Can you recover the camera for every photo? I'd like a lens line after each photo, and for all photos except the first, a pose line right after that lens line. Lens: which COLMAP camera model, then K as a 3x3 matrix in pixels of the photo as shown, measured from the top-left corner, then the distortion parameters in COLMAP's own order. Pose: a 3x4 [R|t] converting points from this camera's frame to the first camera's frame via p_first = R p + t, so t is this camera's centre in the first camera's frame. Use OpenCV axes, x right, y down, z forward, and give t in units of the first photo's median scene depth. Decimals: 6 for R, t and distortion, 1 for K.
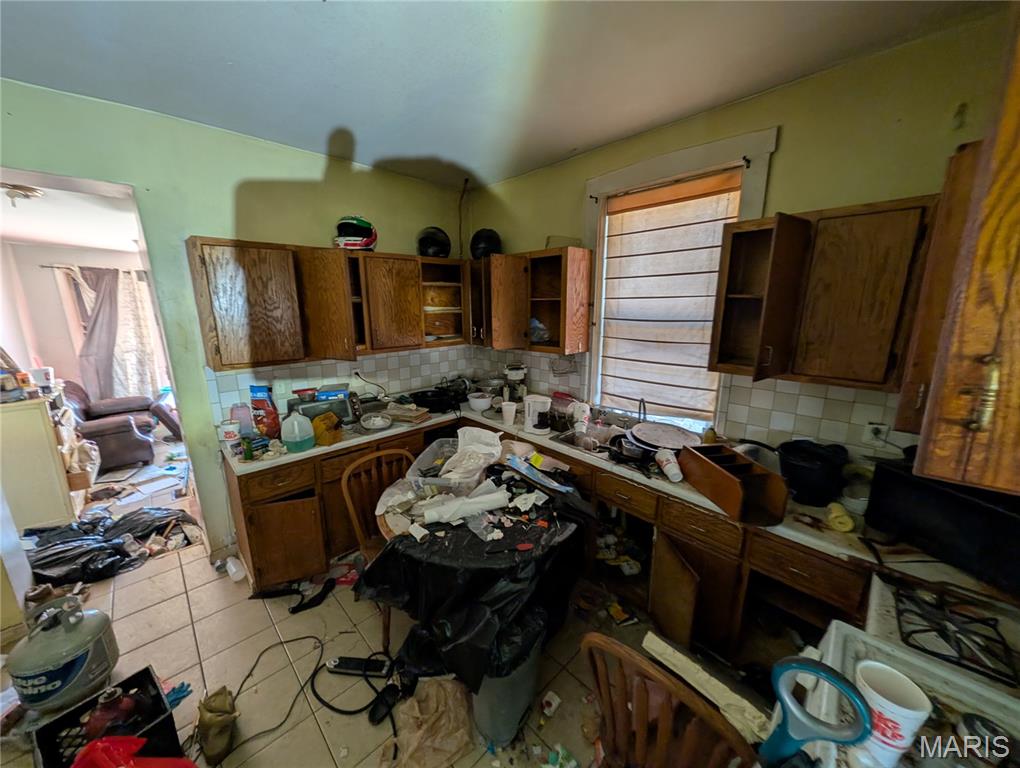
lens RADIAL K [[389.2, 0, 514.4], [0, 389.2, 383.8], [0, 0, 1]] dist [-0.001440, -0.000032]
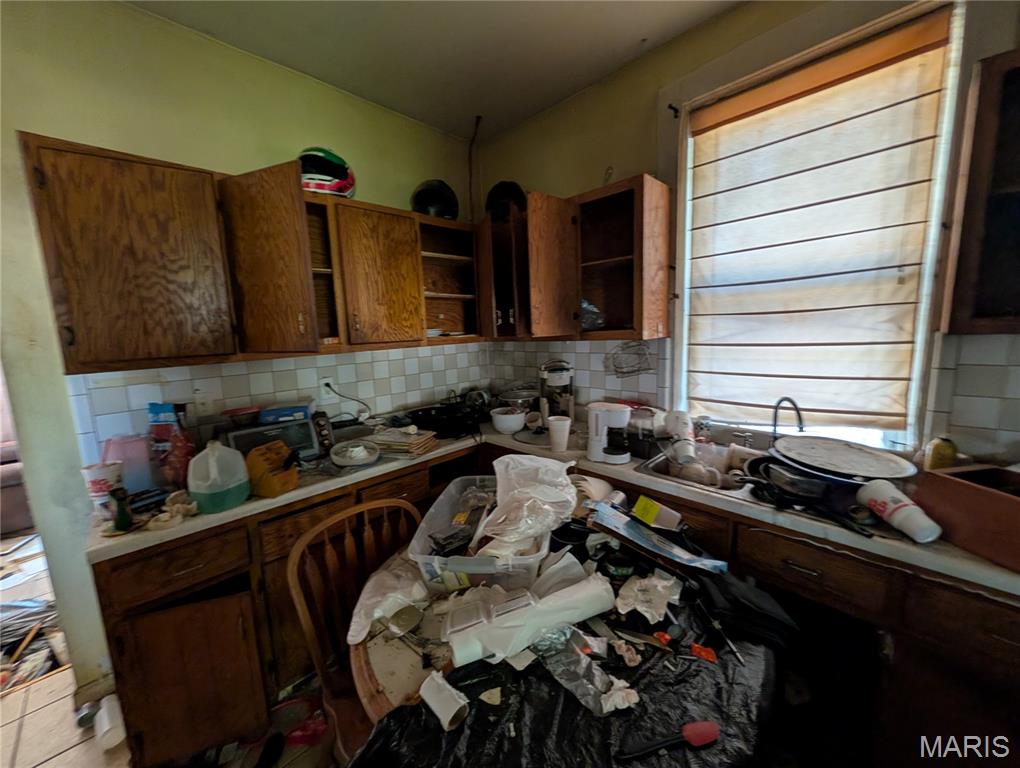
lens RADIAL K [[389.2, 0, 508.2], [0, 389.2, 384.2], [0, 0, 1]] dist [-0.001440, -0.000032]
pose [[0.999131, -0.039606, 0.013000, -0.119522], [0.040546, 0.995762, -0.082546, 0.049884], [-0.009676, 0.083001, 0.996502, 0.385968]]
